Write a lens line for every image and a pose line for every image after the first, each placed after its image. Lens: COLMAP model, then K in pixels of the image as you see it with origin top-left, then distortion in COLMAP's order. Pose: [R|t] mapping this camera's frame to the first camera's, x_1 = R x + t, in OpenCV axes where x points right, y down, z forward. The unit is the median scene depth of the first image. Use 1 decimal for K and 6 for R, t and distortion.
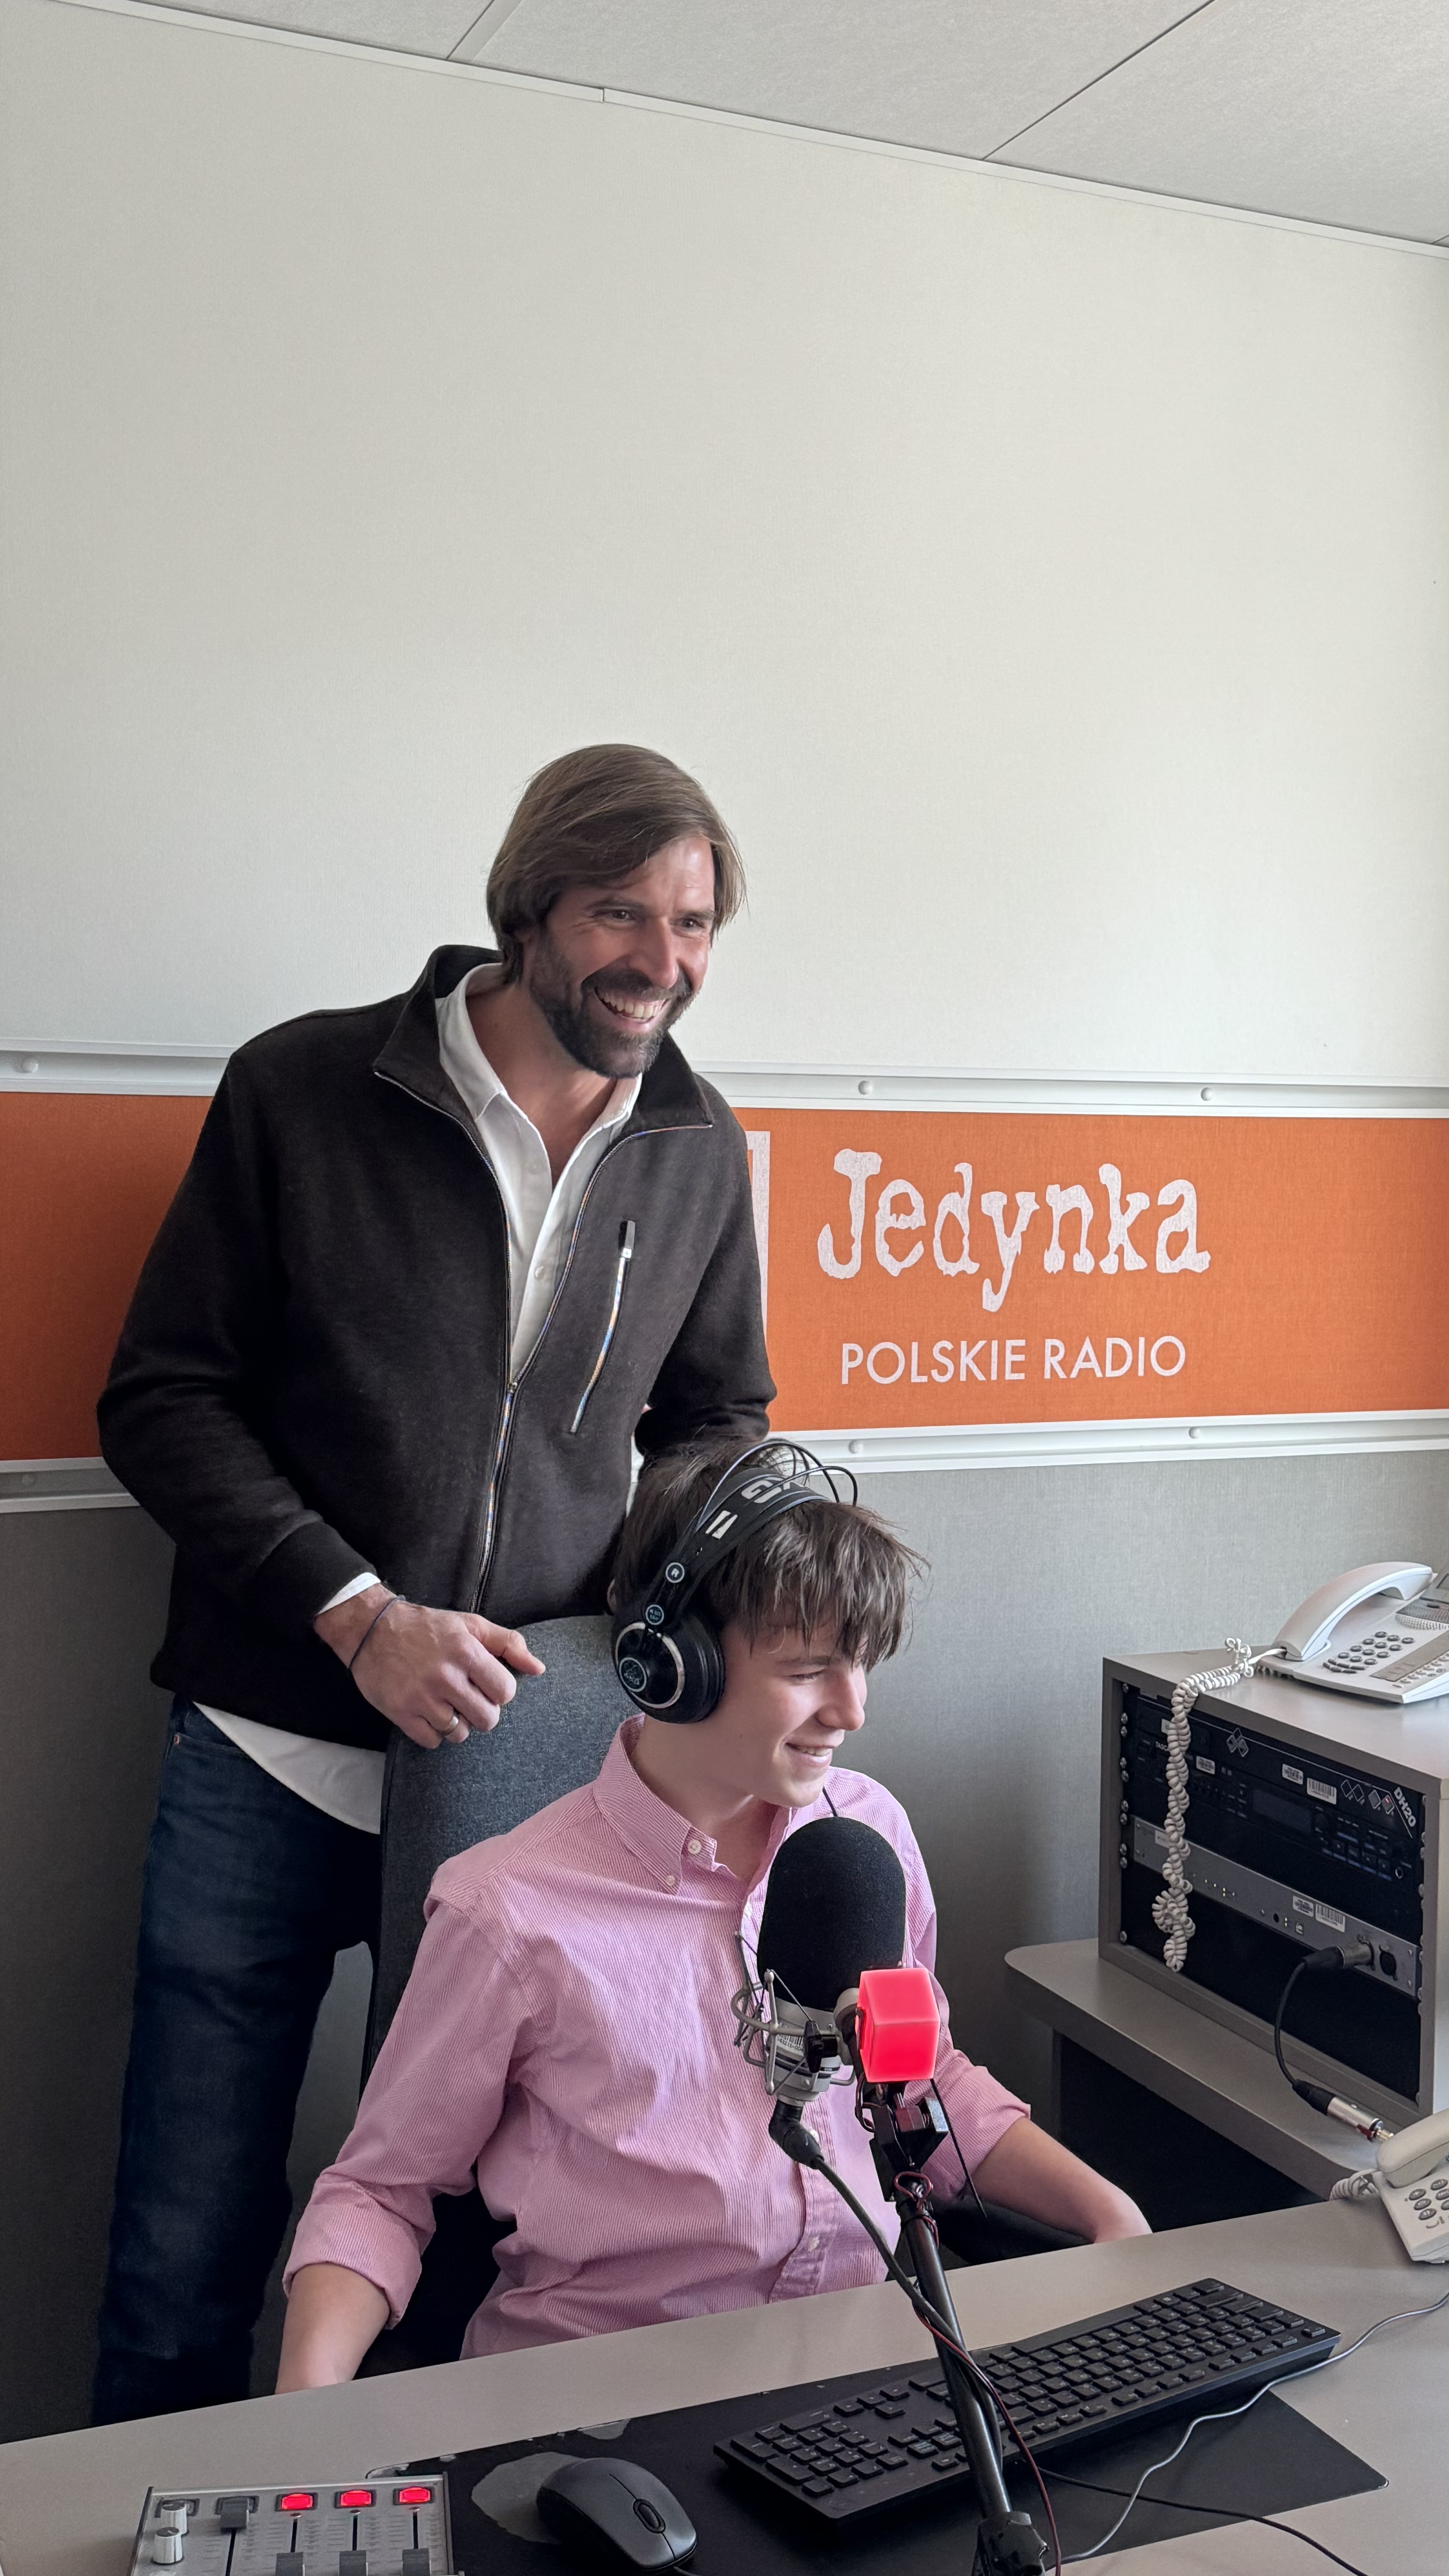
lens RADIAL K [[2560.5, 0, 718.2], [0, 2560.5, 1268.9], [0, 0, 1]] dist [0.085118, 0.000000]
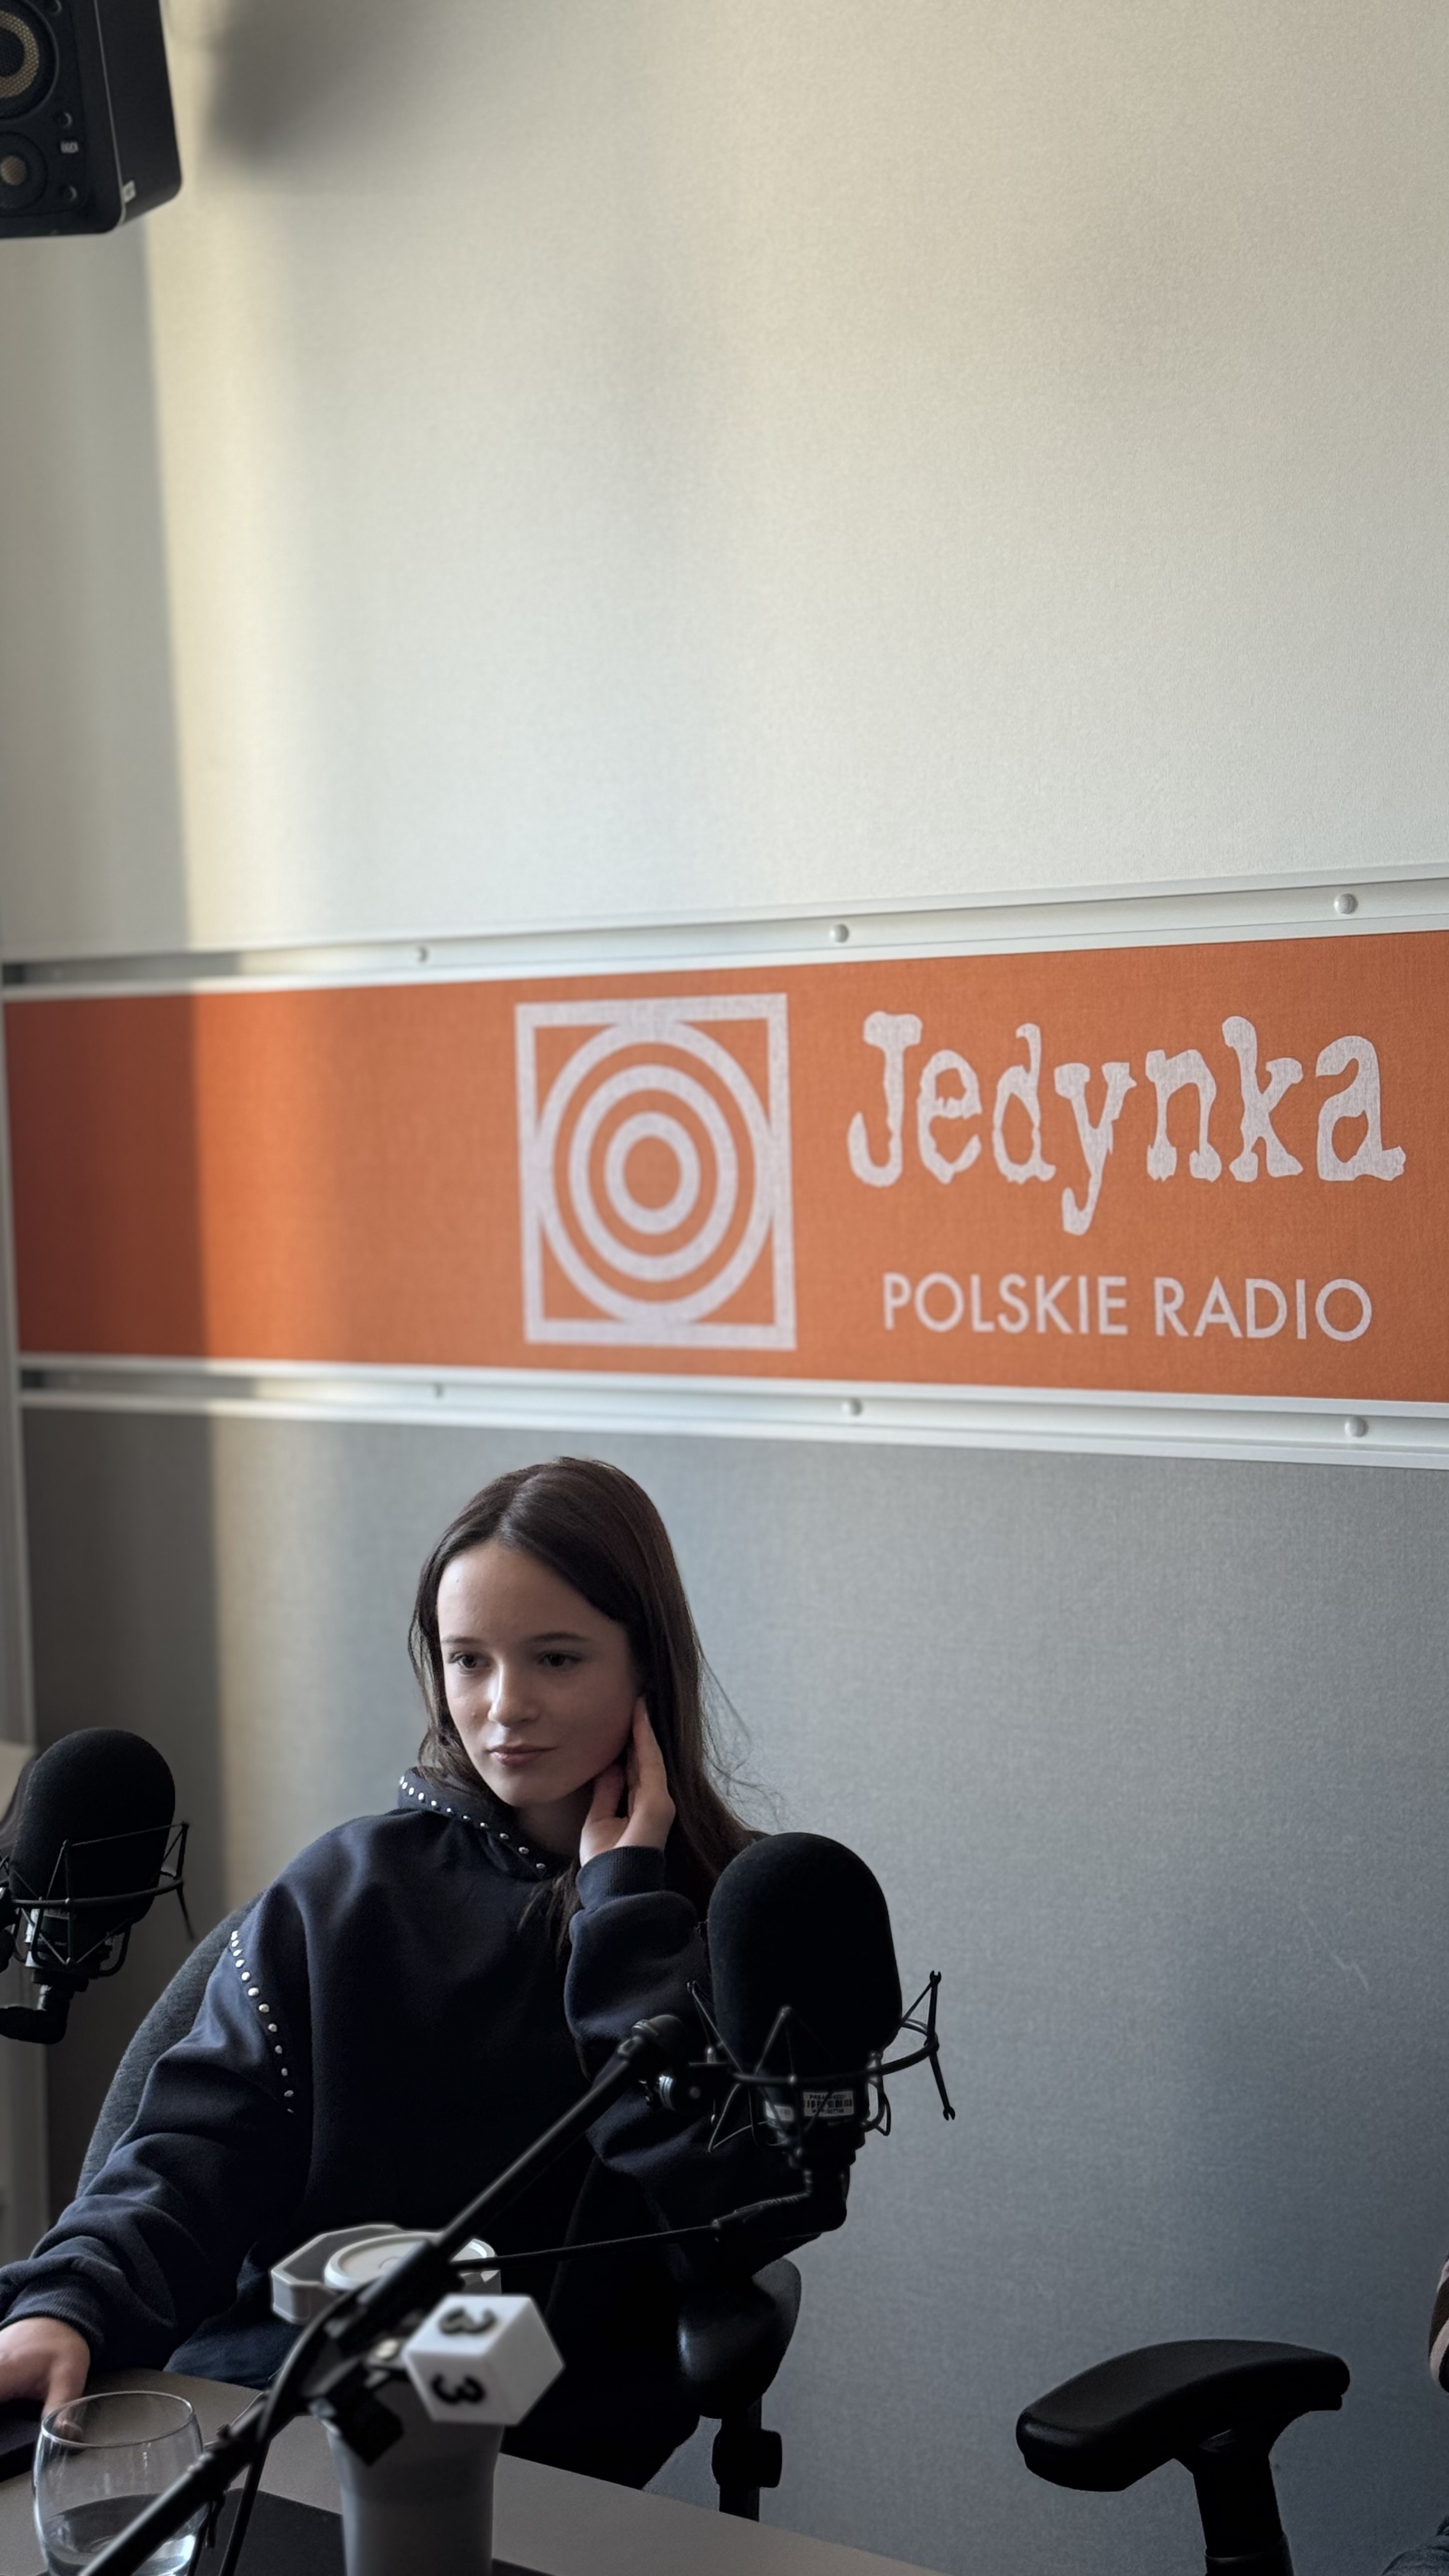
lens RADIAL K [[3840.3, 0, 726.1], [0, 3840.3, 1287.1], [0, 0, 1]] dist [0.160936, 0.000000]
pose [[0.485227, 0.019654, -0.874167, 0.985458], [-0.017861, 0.999762, 0.012564, 0.019488], [0.874206, 0.009517, 0.485462, 0.410164]]
